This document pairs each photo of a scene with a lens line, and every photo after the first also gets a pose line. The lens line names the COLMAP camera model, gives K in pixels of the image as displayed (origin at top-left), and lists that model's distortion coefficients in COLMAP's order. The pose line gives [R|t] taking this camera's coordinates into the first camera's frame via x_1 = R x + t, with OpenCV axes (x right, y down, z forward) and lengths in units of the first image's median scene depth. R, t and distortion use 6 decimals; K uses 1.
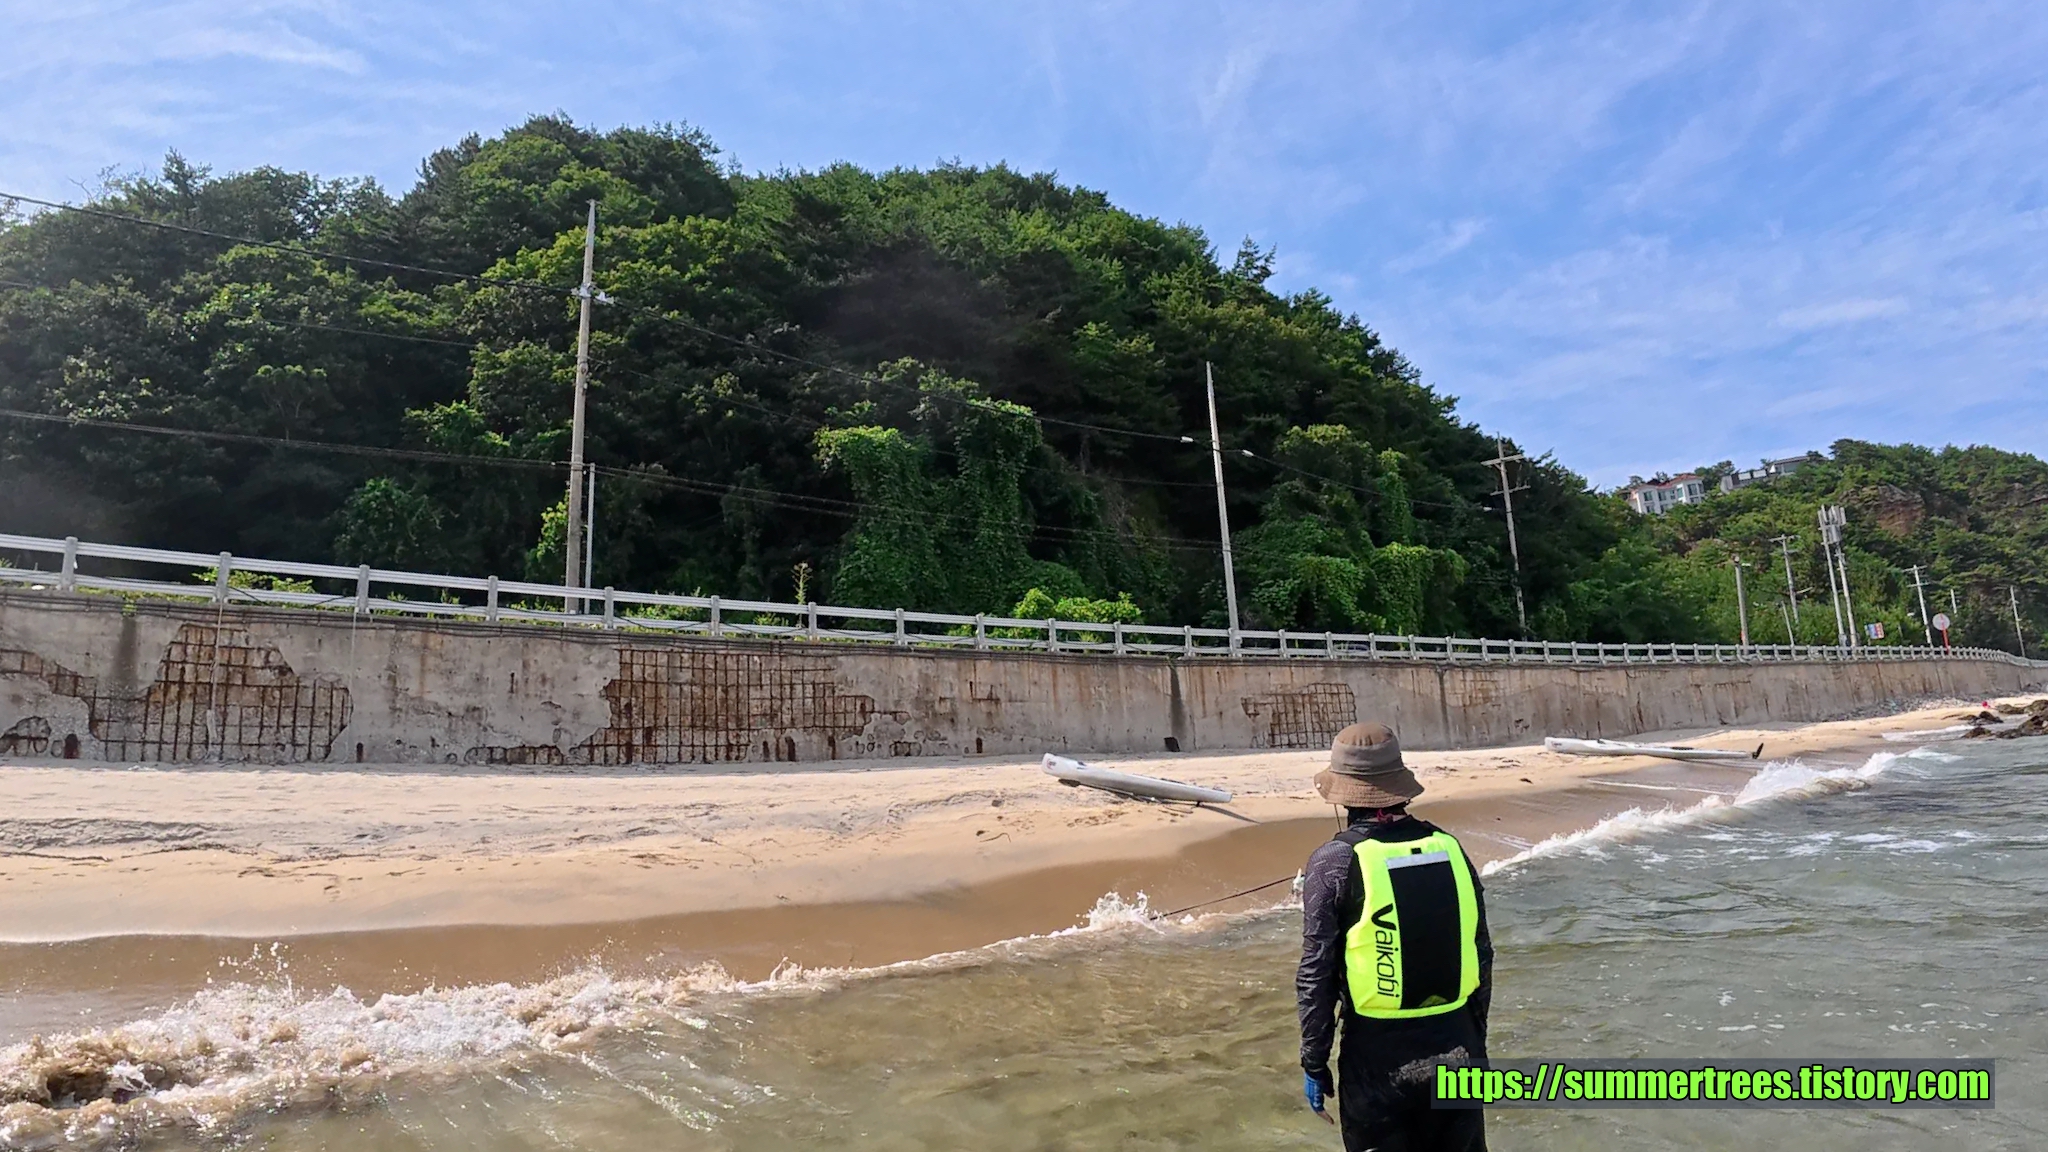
lens RADIAL K [[1013.3, 0, 1027.0], [0, 1013.3, 546.3], [0, 0, 1]] dist [-0.130182, 0.017457]
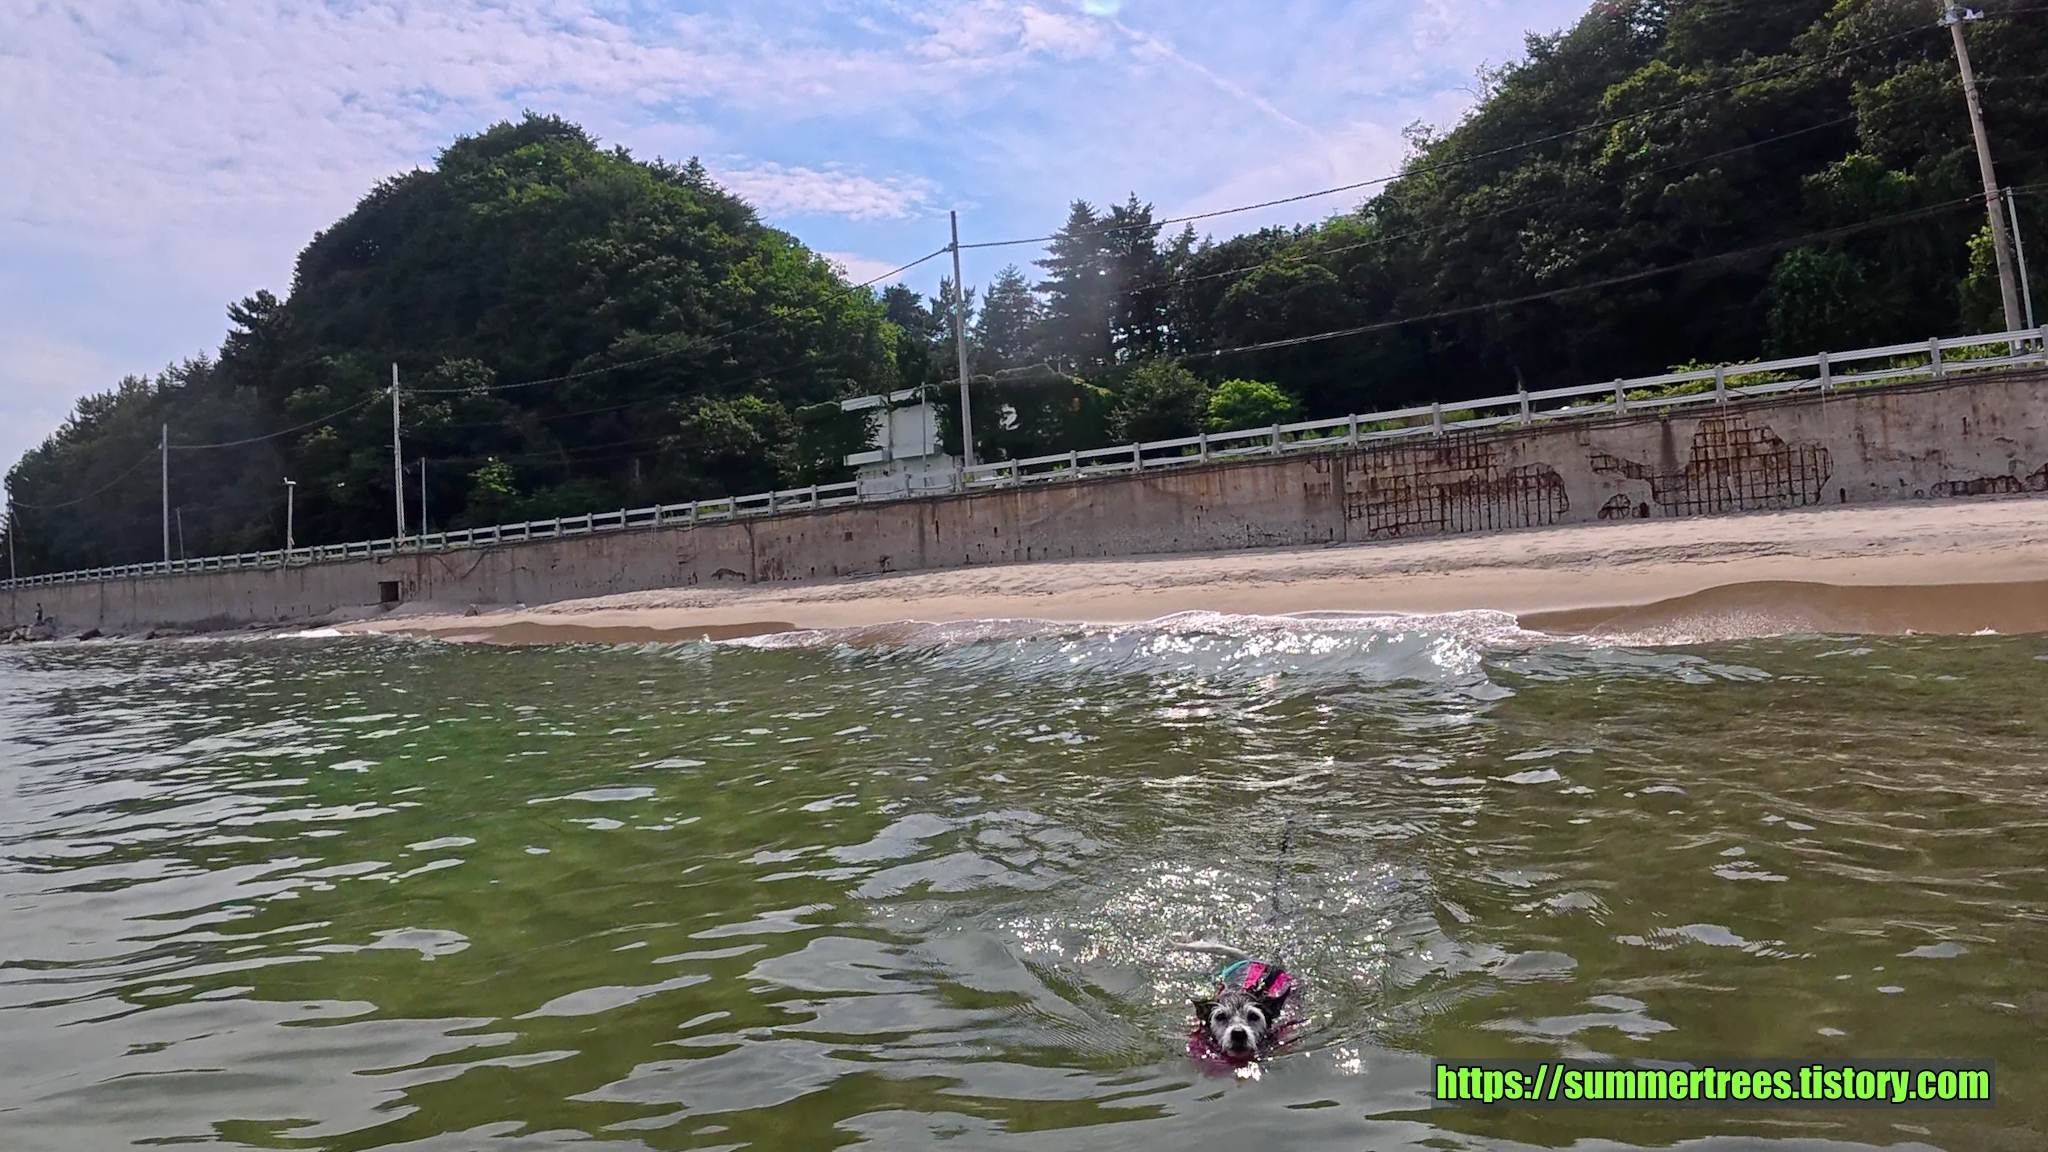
lens RADIAL K [[971.4, 0, 1014.5], [0, 971.4, 553.3], [0, 0, 1]] dist [-0.146643, 0.026509]
pose [[0.225747, 0.004919, -0.974173, 0.150213], [0.255057, 0.964807, 0.063977, -0.056075], [0.940204, -0.262912, 0.216548, -0.271520]]
